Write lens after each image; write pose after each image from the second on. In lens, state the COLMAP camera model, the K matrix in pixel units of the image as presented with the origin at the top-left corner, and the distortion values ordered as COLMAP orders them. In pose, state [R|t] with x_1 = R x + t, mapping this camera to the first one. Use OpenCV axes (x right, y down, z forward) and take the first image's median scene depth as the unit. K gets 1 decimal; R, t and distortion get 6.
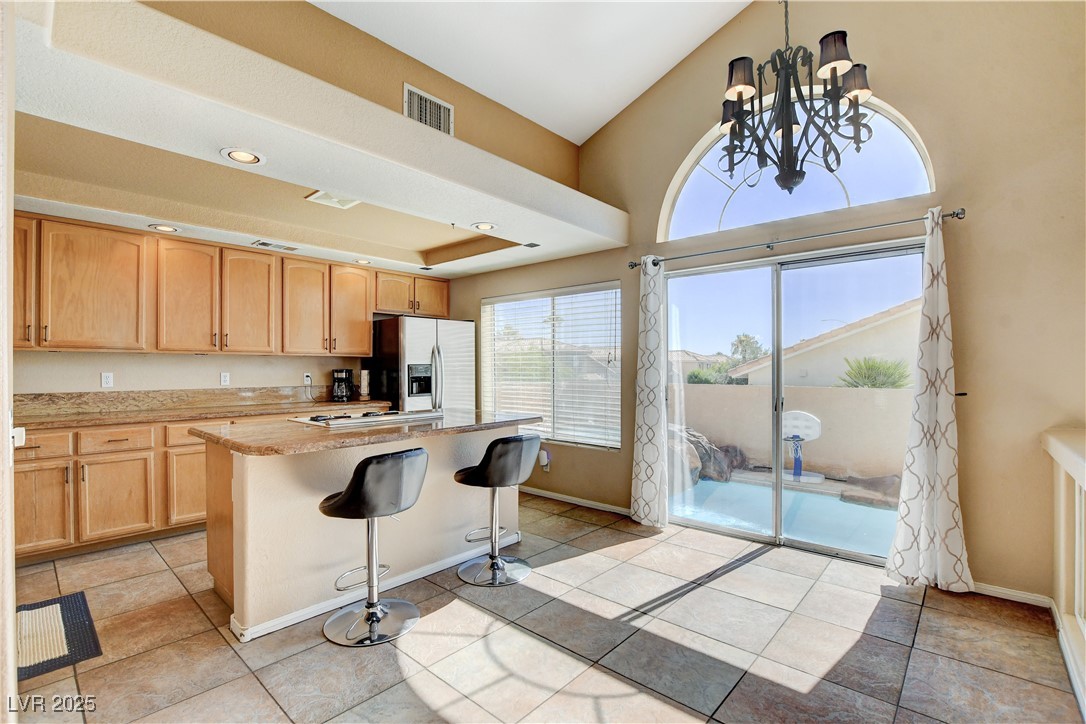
lens RADIAL K [[494.2, 0, 541.8], [0, 494.2, 365.7], [0, 0, 1]] dist [-0.023026, 0.000194]
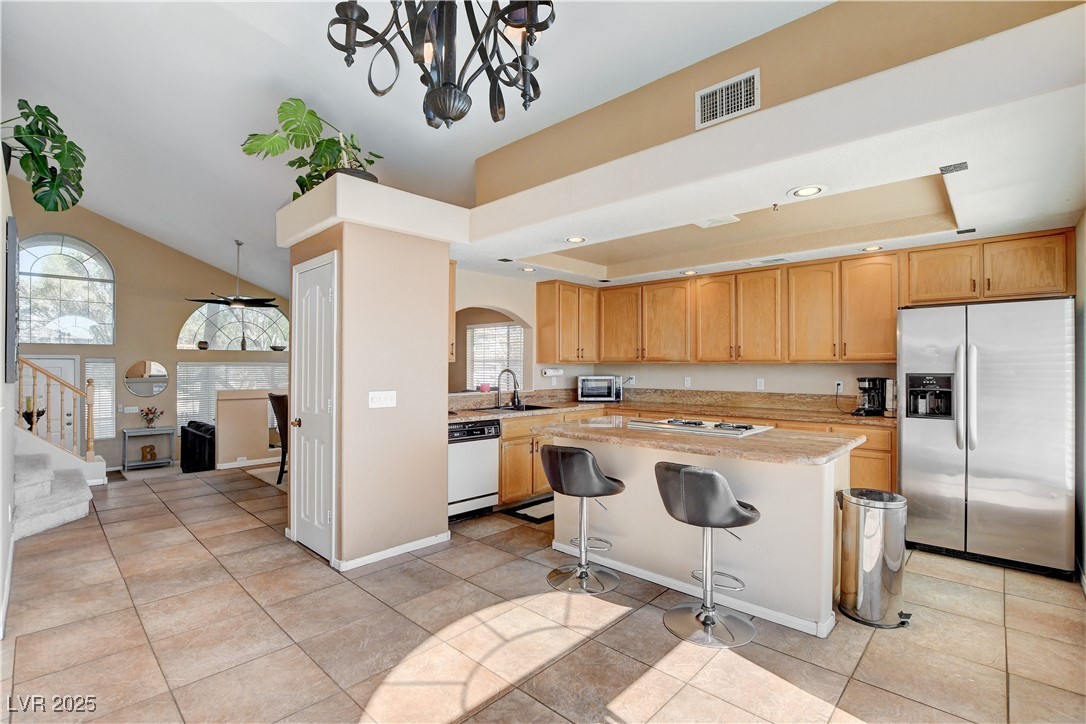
lens RADIAL K [[494.2, 0, 541.8], [0, 494.2, 365.7], [0, 0, 1]] dist [-0.023026, 0.000194]
pose [[-0.020860, 0.001894, -0.999781, 0.670095], [0.005291, 0.999984, 0.001784, -0.026929], [0.999768, -0.005252, -0.020870, 0.657810]]
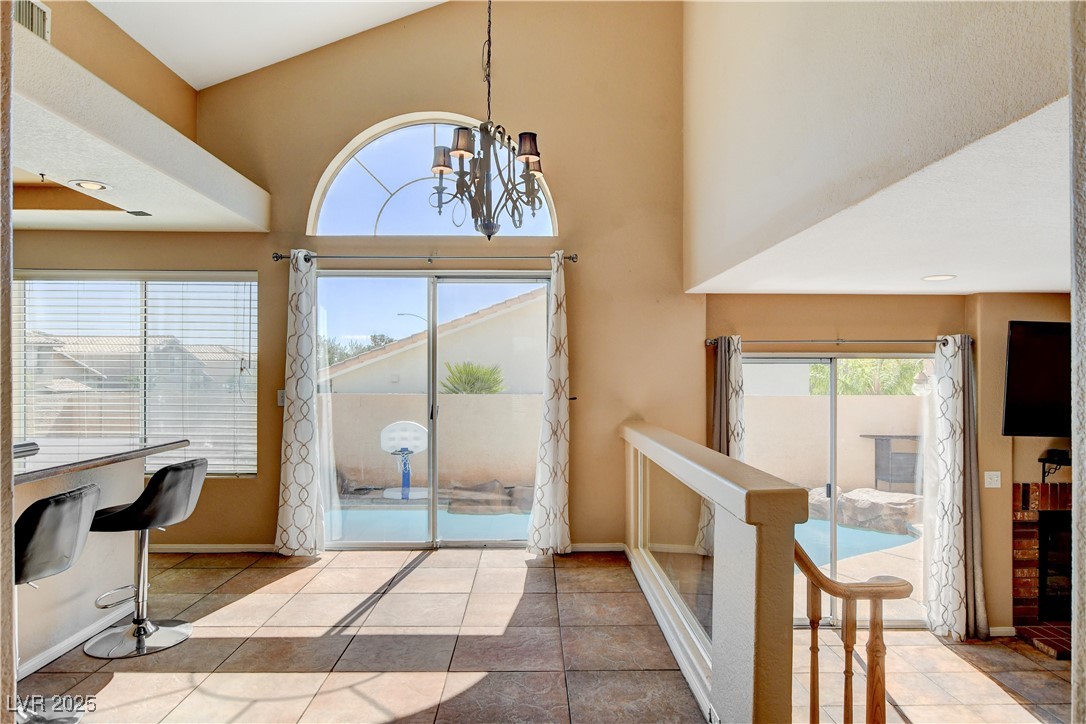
lens RADIAL K [[650.0, 0, 543.0], [0, 650.0, 362.0], [0, 0, 1]] dist [-0.000454, 0.001660]
pose [[0.743028, 0.012149, 0.669150, -0.295122], [-0.006046, 0.999916, -0.011442, -0.014719], [-0.669233, 0.004456, 0.743039, -0.189230]]
